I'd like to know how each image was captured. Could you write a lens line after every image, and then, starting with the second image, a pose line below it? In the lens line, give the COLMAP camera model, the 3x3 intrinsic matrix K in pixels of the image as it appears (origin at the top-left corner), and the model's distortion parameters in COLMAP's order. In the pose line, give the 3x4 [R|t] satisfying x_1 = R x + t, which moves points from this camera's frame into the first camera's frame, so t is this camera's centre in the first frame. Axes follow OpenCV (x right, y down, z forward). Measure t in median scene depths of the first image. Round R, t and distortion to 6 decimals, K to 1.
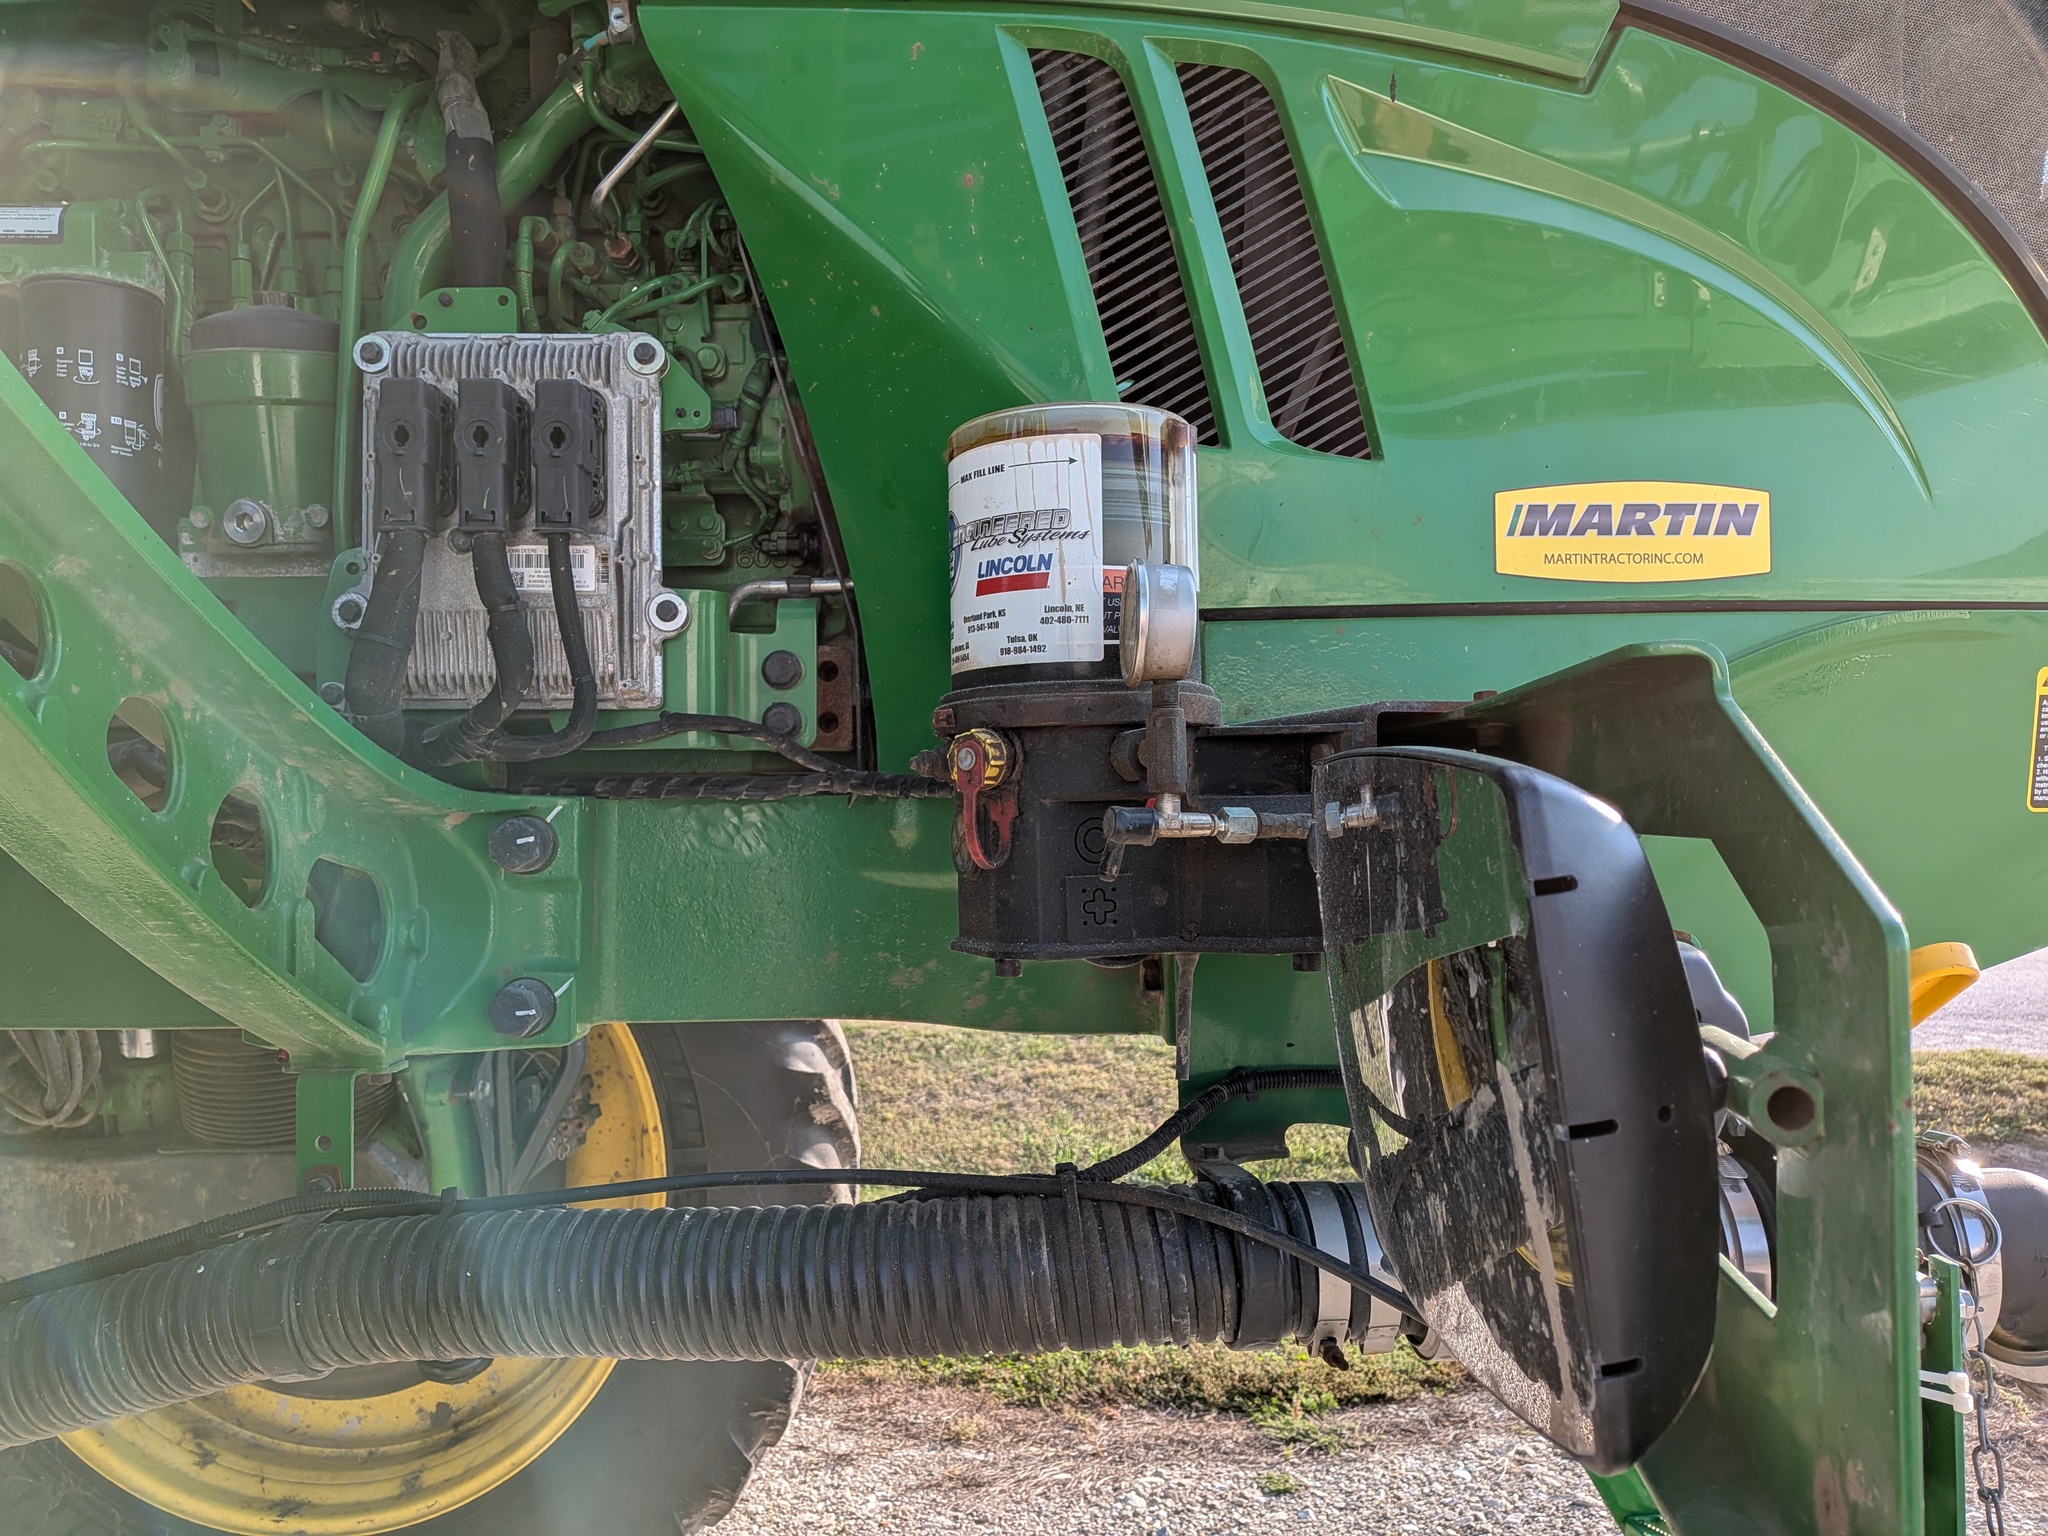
lens RADIAL K [[1473.8, 0, 990.2], [0, 1473.8, 780.0], [0, 0, 1]] dist [0.085326, -0.134819]
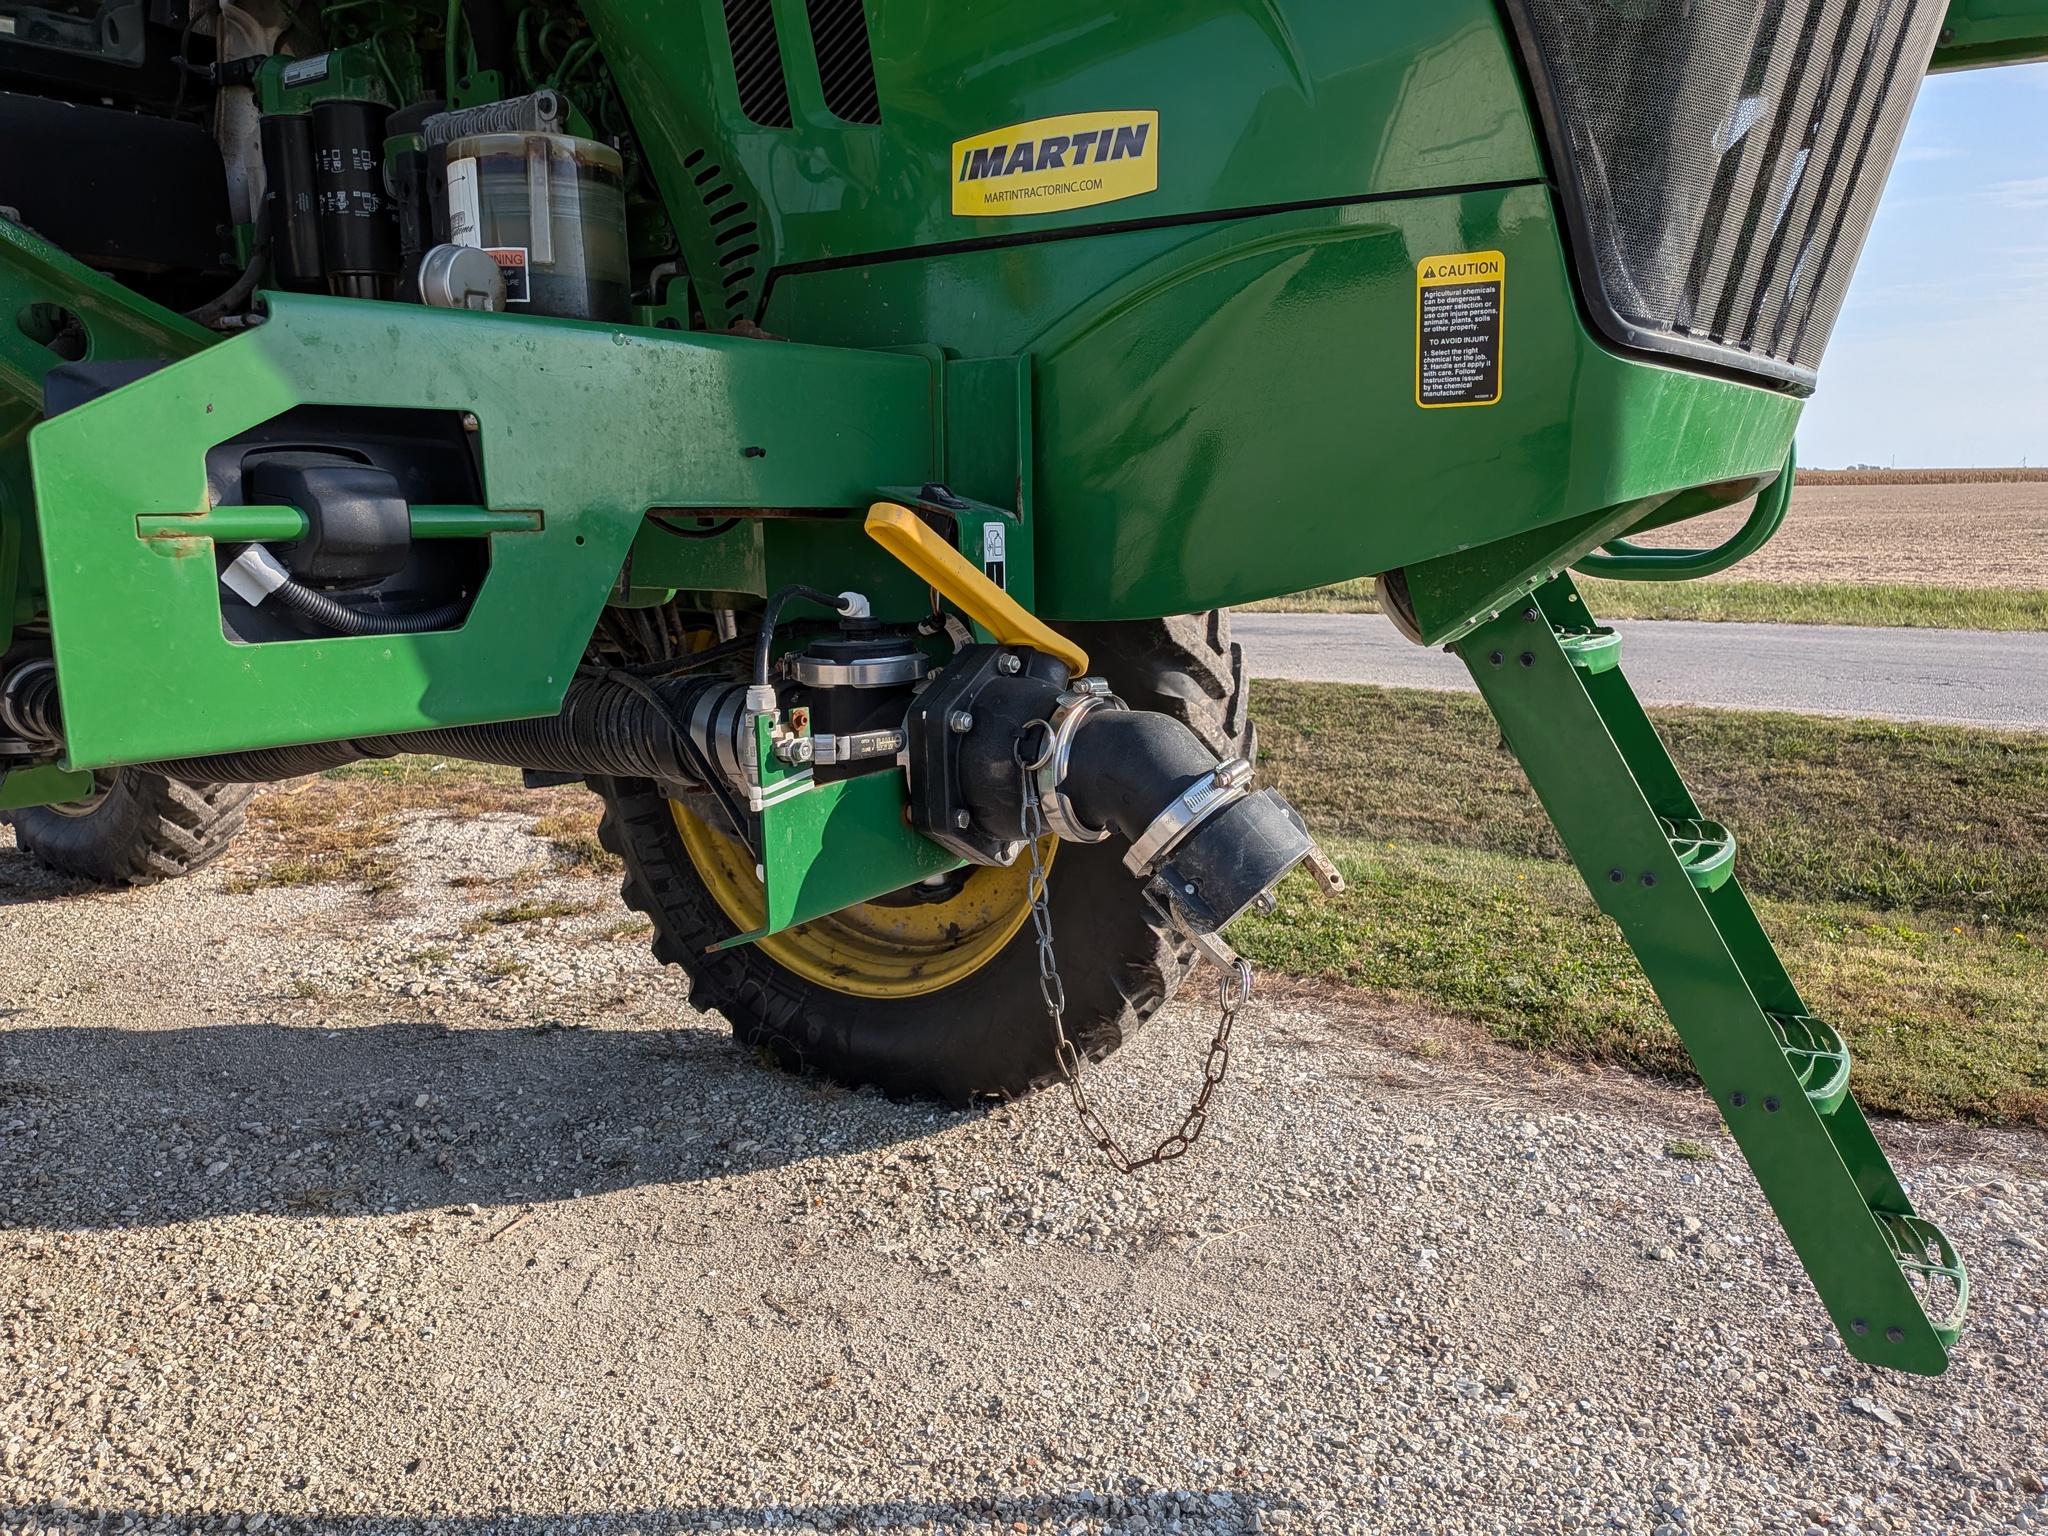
lens RADIAL K [[1472.3, 0, 1059.1], [0, 1472.3, 780.5], [0, 0, 1]] dist [0.086843, -0.118656]
pose [[0.836958, 0.103348, -0.537420, 0.984039], [0.010720, 0.978723, 0.204908, 0.055108], [0.547162, -0.177260, 0.818042, -0.012208]]
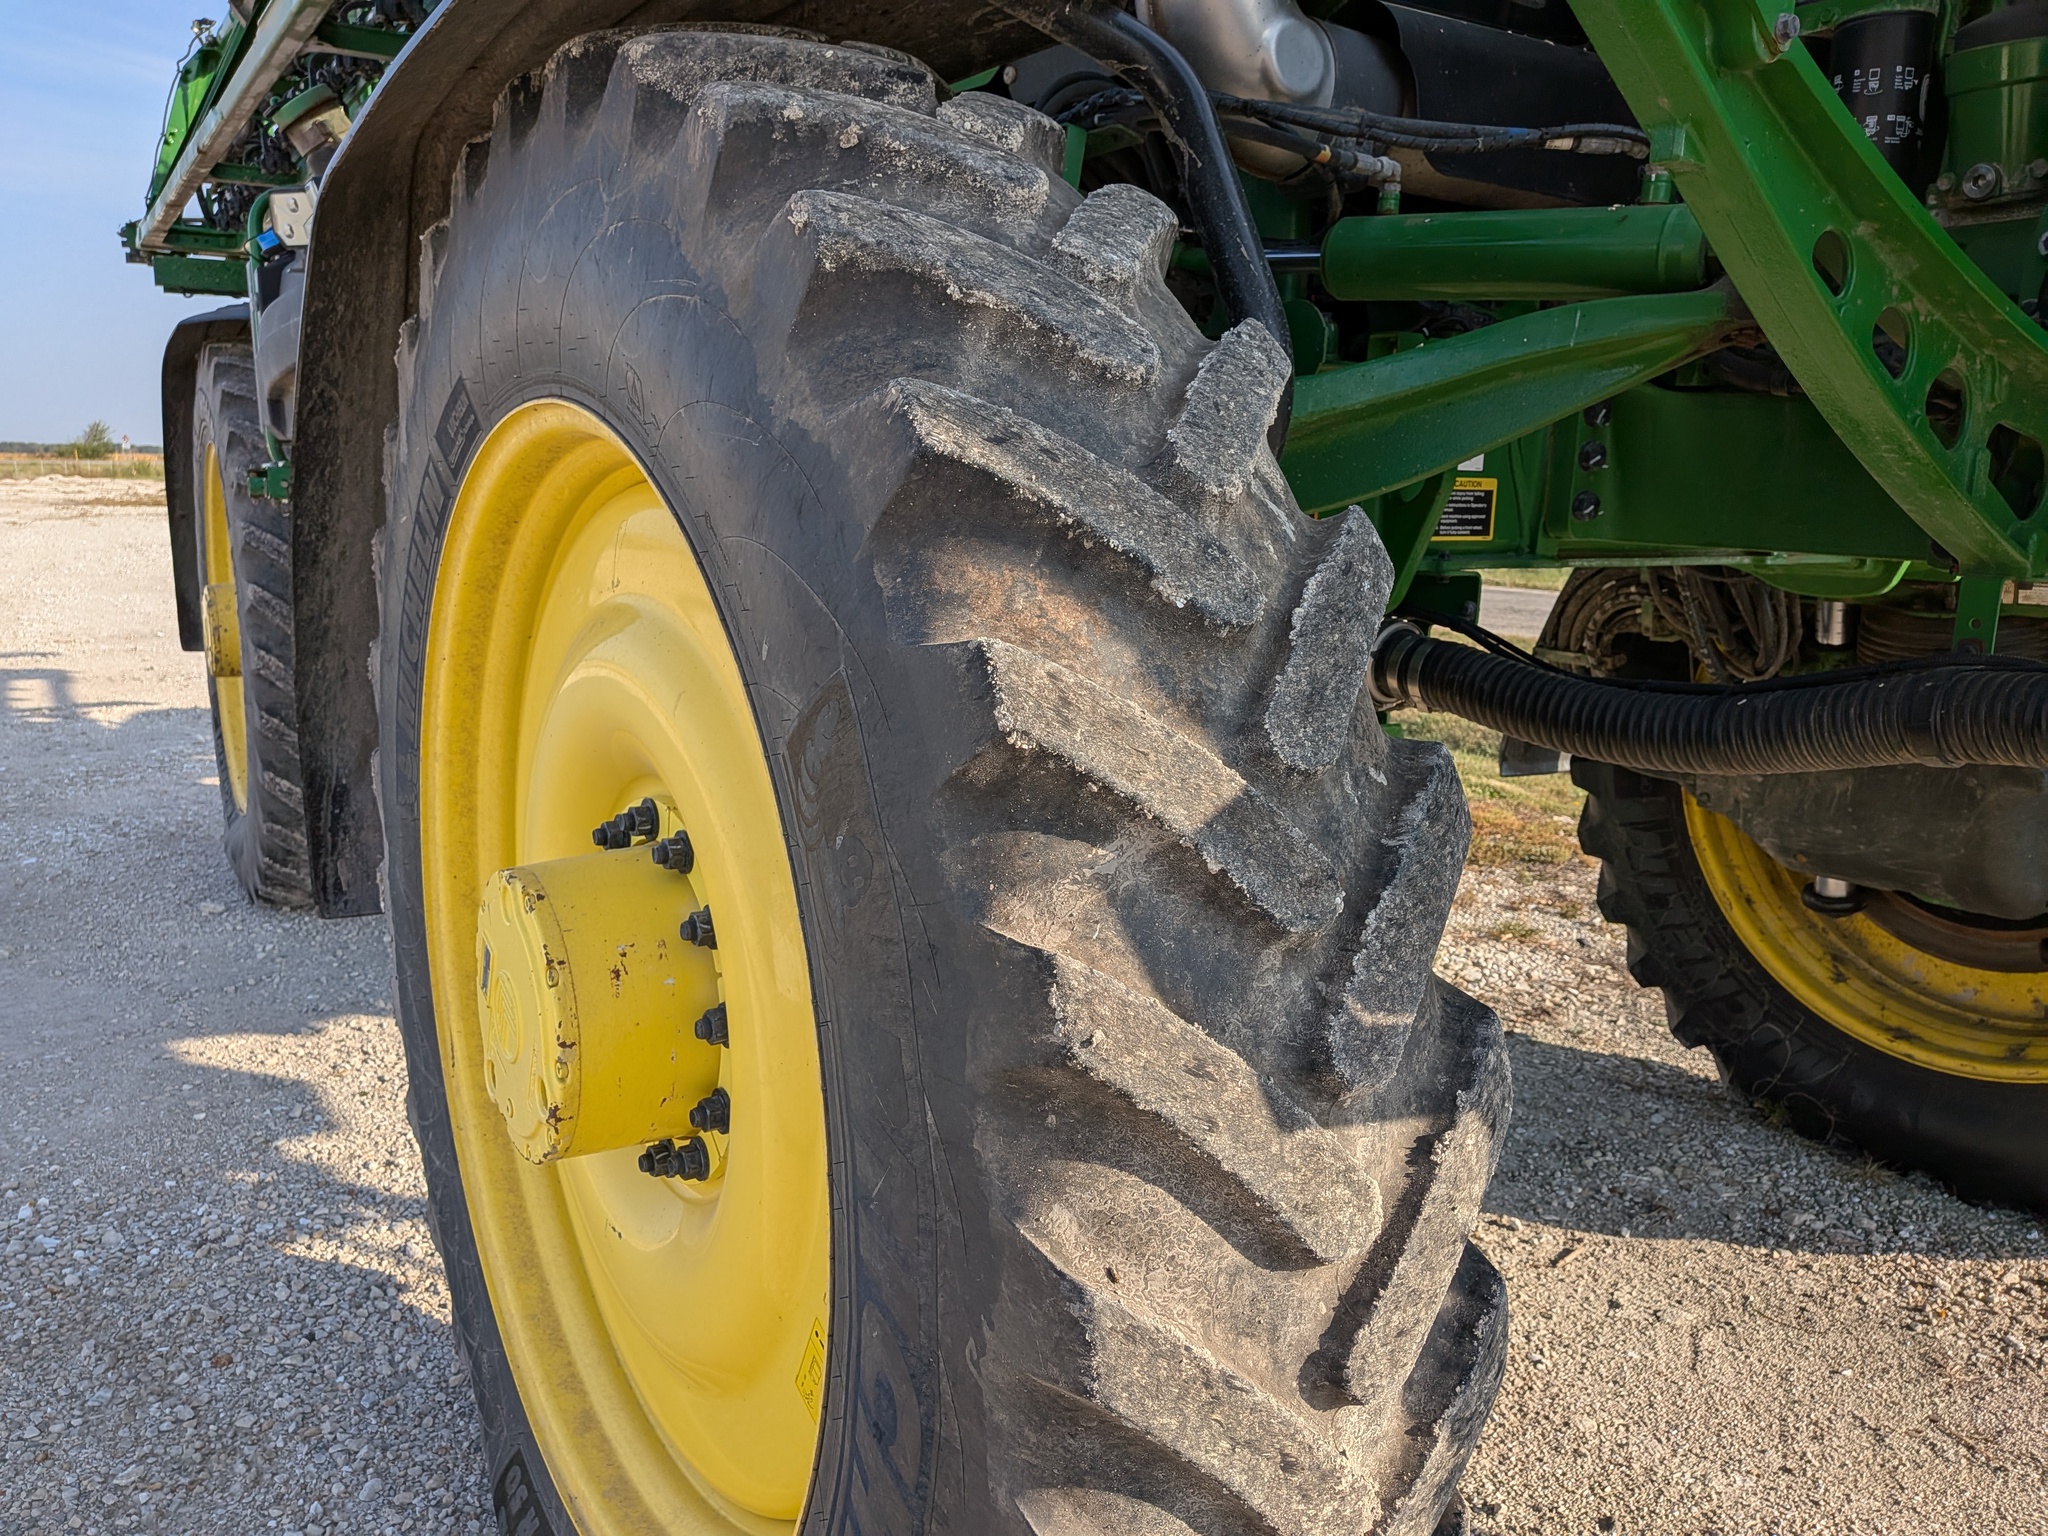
lens RADIAL K [[1500.9, 0, 1013.1], [0, 1500.9, 755.2], [0, 0, 1]] dist [-0.003126, -0.002044]
pose [[0.530727, 0.176941, -0.828867, 0.250637], [-0.013539, 0.979610, 0.200452, 0.075568], [0.847434, -0.095164, 0.522302, -0.495357]]
